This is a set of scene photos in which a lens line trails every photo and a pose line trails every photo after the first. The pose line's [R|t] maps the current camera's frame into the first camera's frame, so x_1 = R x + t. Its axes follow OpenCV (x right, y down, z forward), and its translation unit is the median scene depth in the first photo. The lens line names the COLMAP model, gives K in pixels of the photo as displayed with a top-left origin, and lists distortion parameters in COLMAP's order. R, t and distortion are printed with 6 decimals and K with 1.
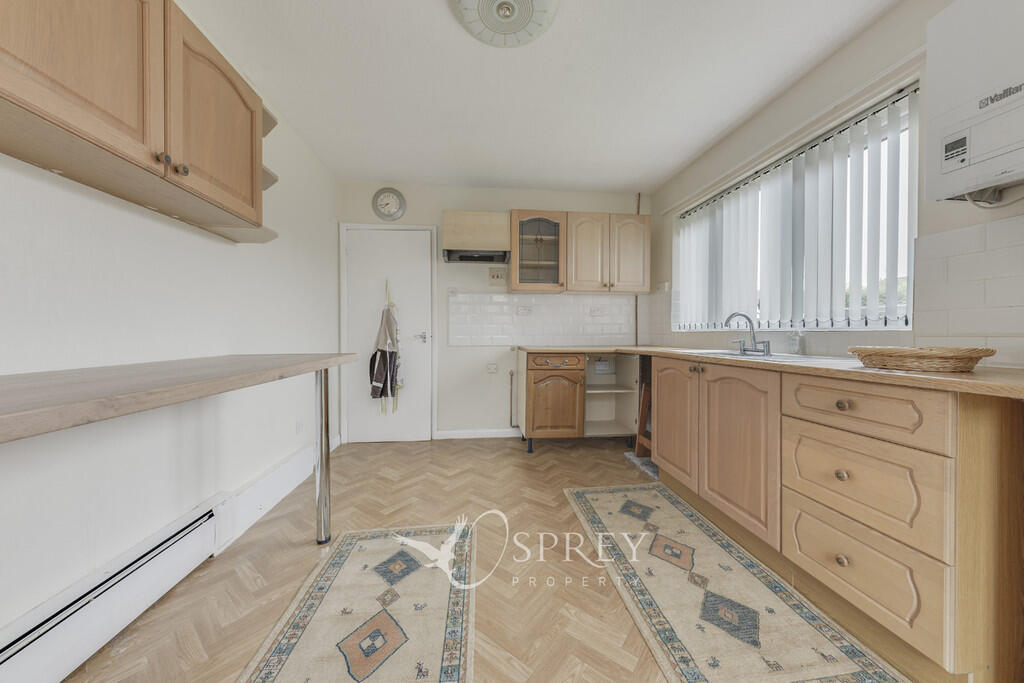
lens RADIAL K [[358.7, 0, 512.3], [0, 358.7, 335.8], [0, 0, 1]] dist [0.010443, -0.000687]
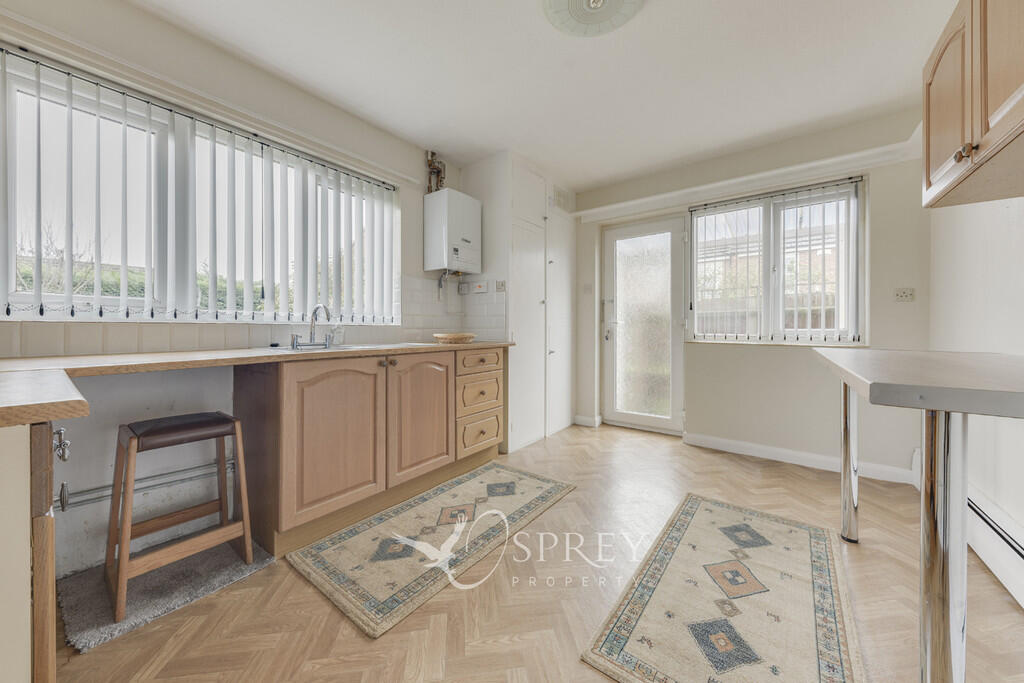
lens RADIAL K [[358.7, 0, 515.0], [0, 358.7, 329.2], [0, 0, 1]] dist [0.010443, -0.000687]
pose [[-0.736502, -0.006678, 0.676403, -0.435839], [0.000608, 0.999944, 0.010534, -0.010843], [-0.676436, 0.008170, -0.736457, 1.581154]]
